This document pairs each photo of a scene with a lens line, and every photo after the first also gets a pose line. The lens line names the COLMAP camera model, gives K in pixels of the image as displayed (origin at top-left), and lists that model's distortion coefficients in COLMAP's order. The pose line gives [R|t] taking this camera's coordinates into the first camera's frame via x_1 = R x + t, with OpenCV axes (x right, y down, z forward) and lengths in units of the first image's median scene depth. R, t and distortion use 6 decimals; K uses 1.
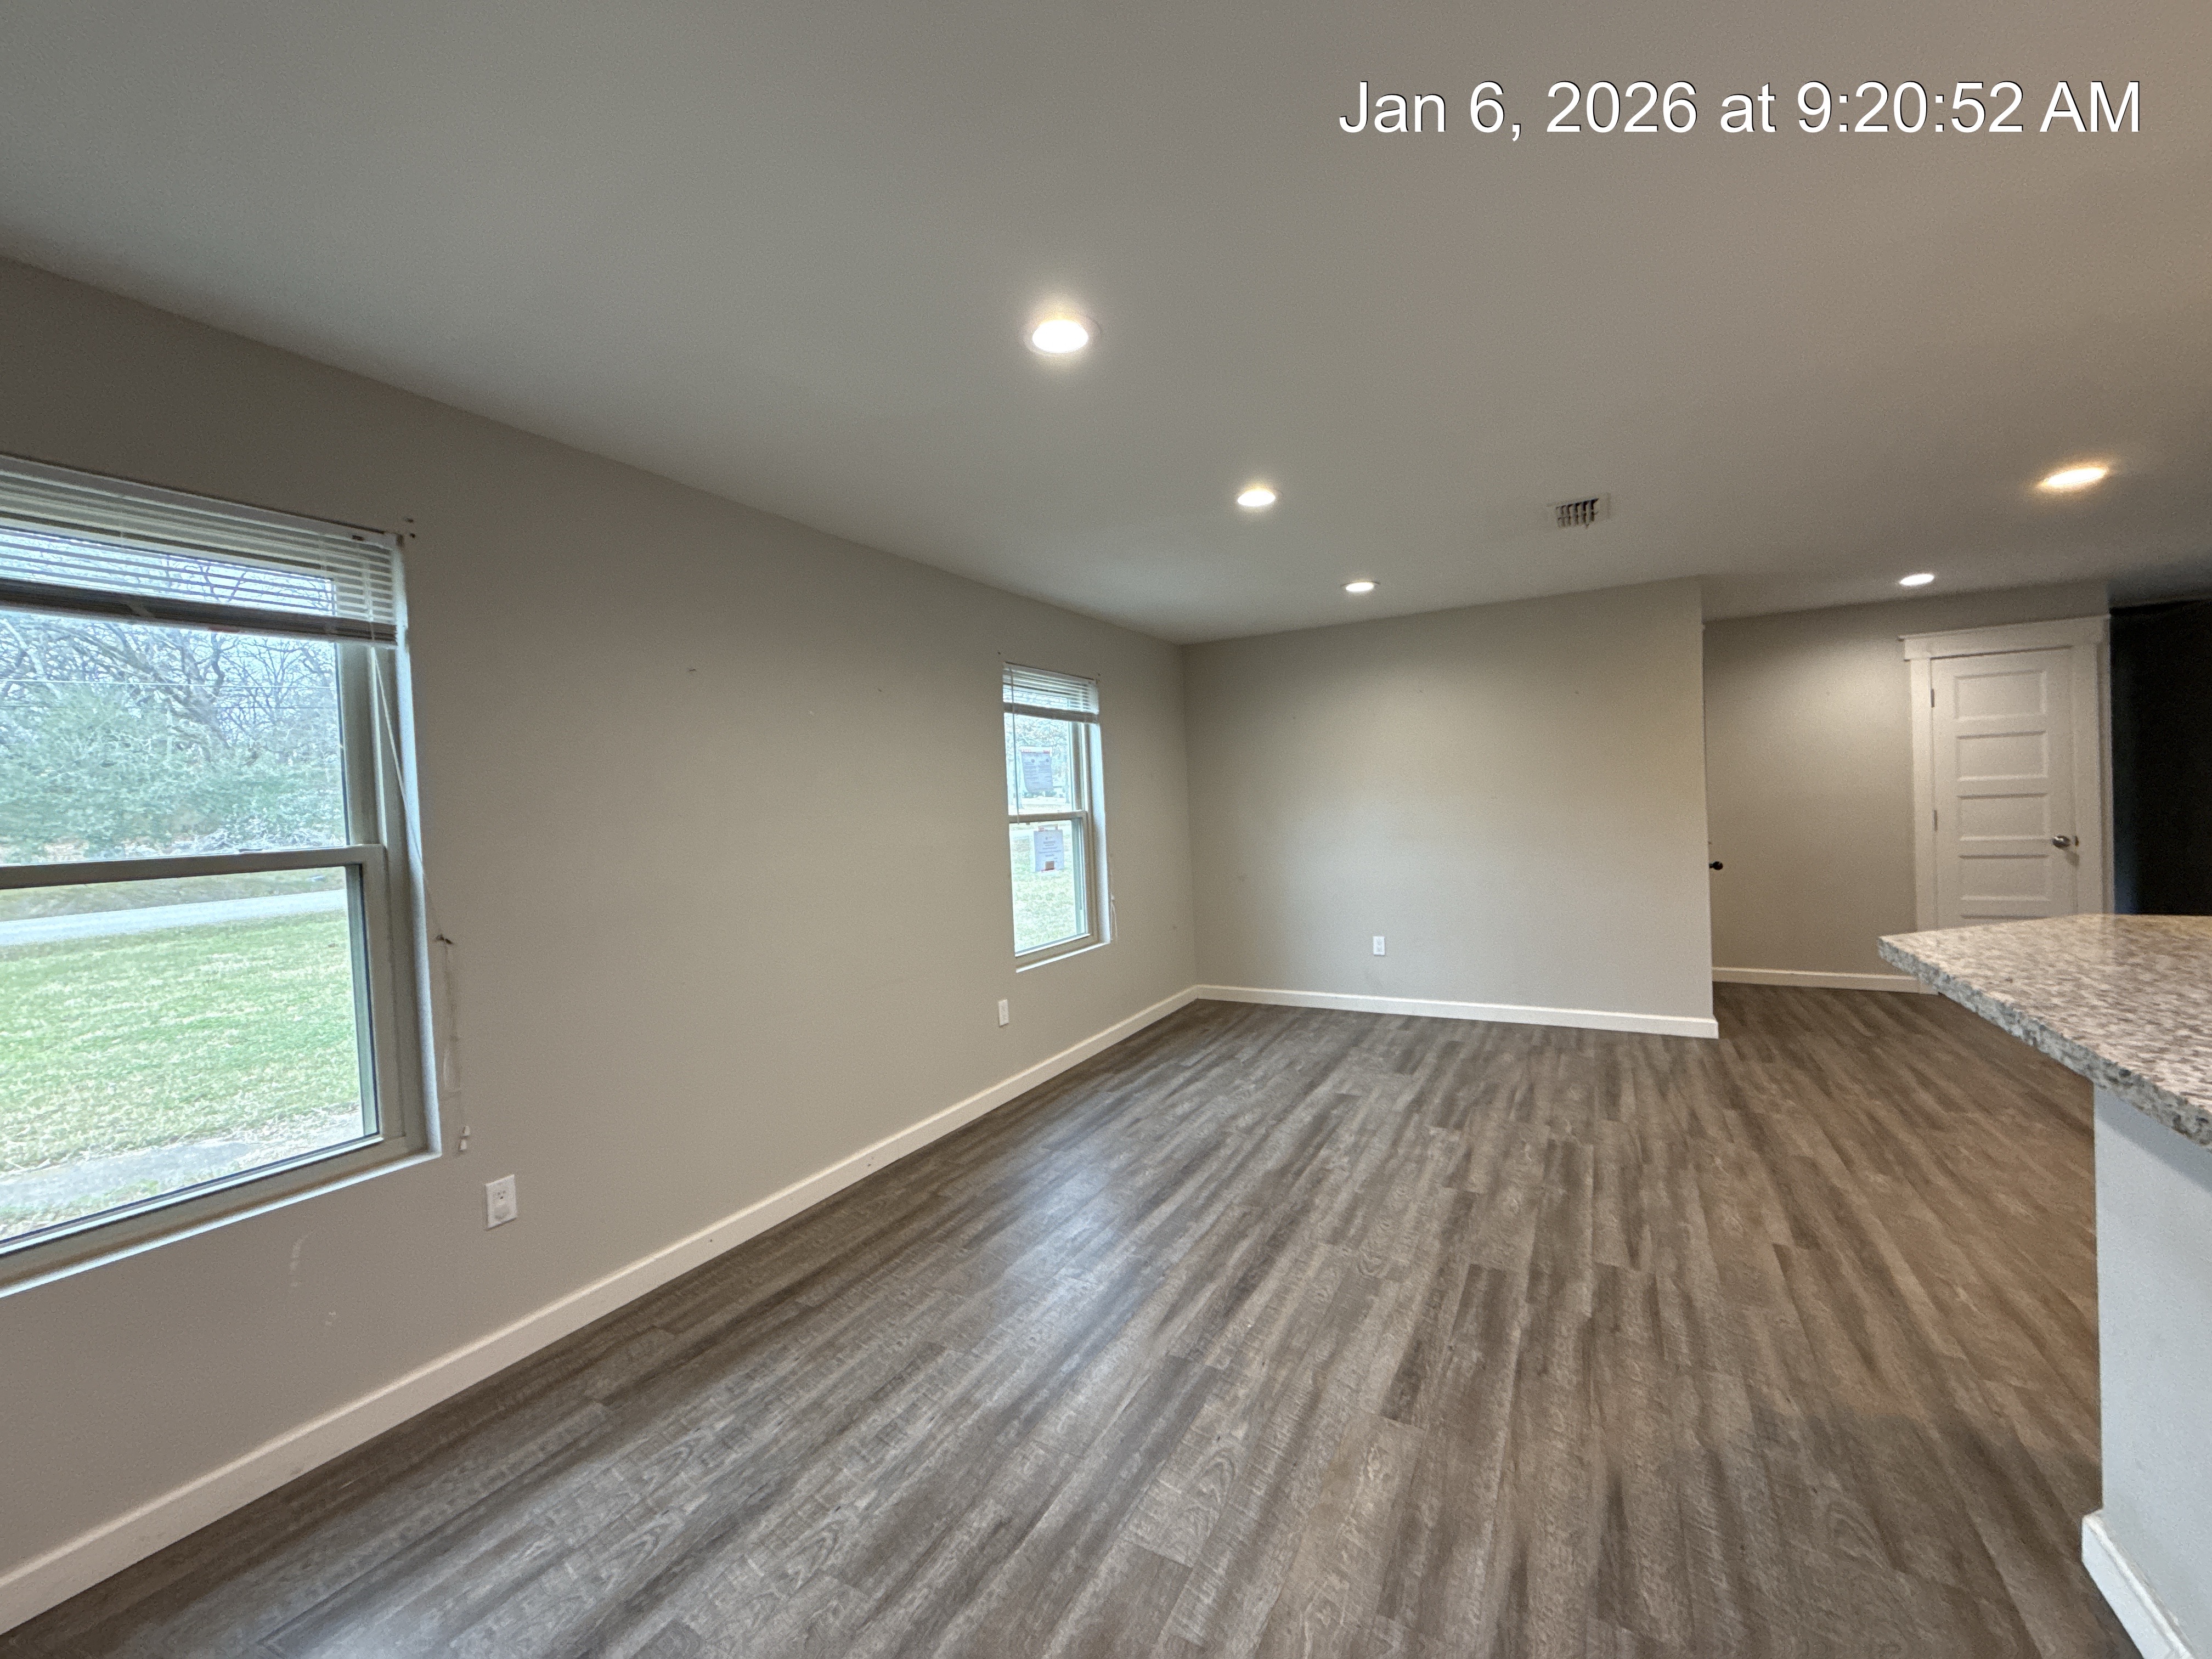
lens RADIAL K [[879.3, 0, 1106.0], [0, 879.3, 829.5], [0, 0, 1]] dist [0.002111, -0.000481]
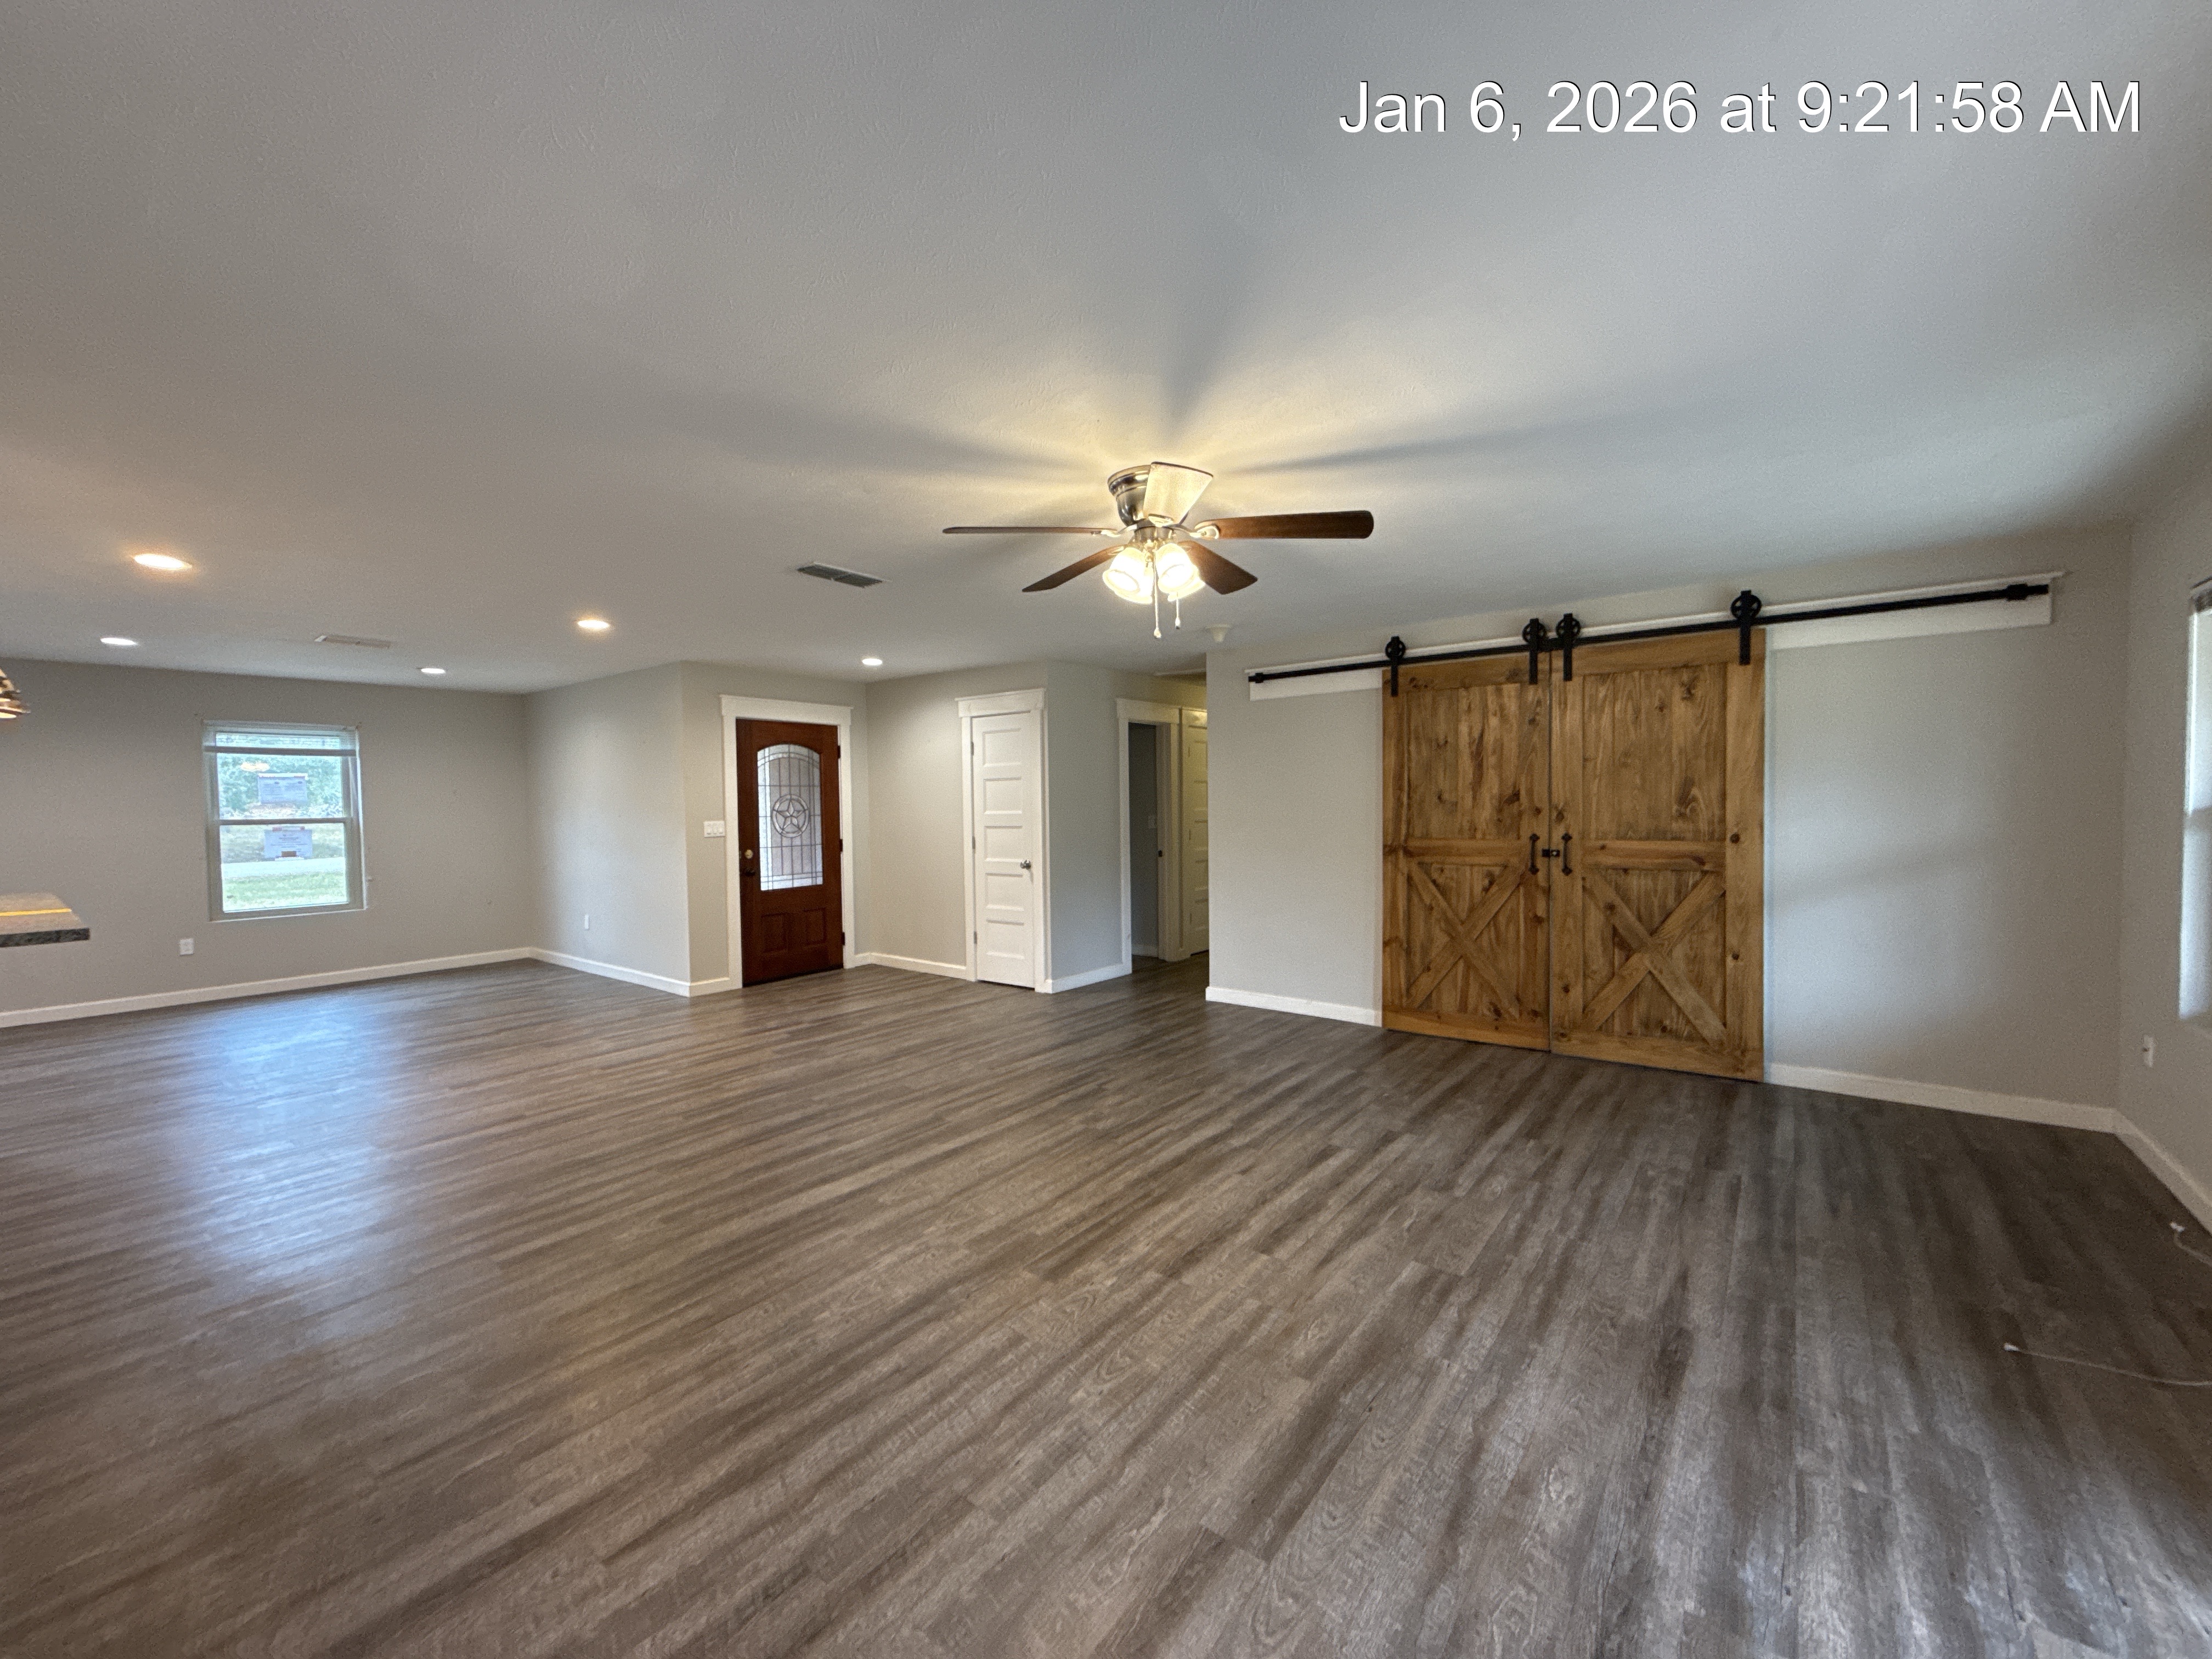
lens RADIAL K [[879.3, 0, 1106.0], [0, 879.3, 829.5], [0, 0, 1]] dist [0.002111, -0.000481]
pose [[0.987514, 0.031482, -0.154355, 1.521165], [-0.029988, 0.999478, 0.012000, -0.059515], [0.154653, -0.007222, 0.987943, -0.249118]]
